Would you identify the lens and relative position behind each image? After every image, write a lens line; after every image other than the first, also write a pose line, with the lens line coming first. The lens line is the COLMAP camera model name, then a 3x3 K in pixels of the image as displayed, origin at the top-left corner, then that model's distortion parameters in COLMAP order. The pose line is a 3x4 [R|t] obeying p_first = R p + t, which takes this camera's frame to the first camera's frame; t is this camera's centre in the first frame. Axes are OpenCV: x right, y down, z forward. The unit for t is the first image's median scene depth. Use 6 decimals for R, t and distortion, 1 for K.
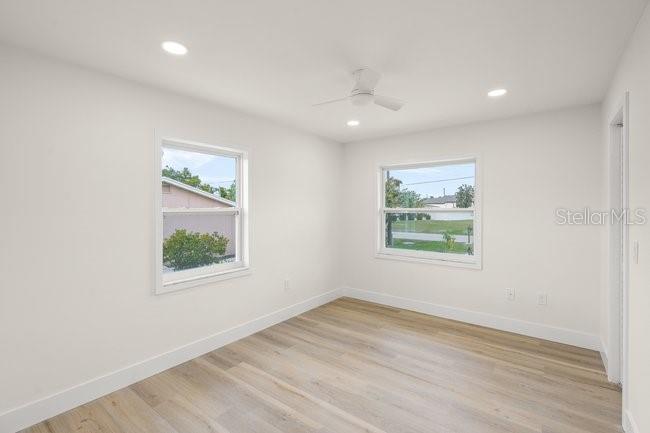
lens RADIAL K [[295.6, 0, 325.7], [0, 295.6, 213.9], [0, 0, 1]] dist [0.000115, -0.000320]
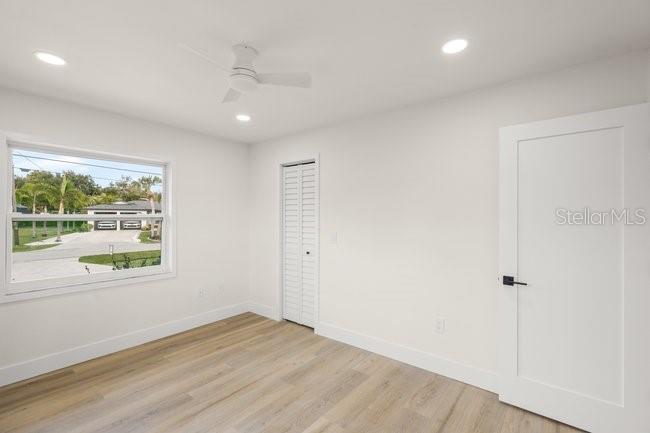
lens RADIAL K [[295.6, 0, 326.4], [0, 295.6, 217.0], [0, 0, 1]] dist [0.000115, -0.000320]
pose [[0.015019, -0.003246, 0.999882, -0.528596], [0.013540, 0.999904, 0.003042, -0.007037], [-0.999796, 0.013492, 0.015061, 0.564424]]
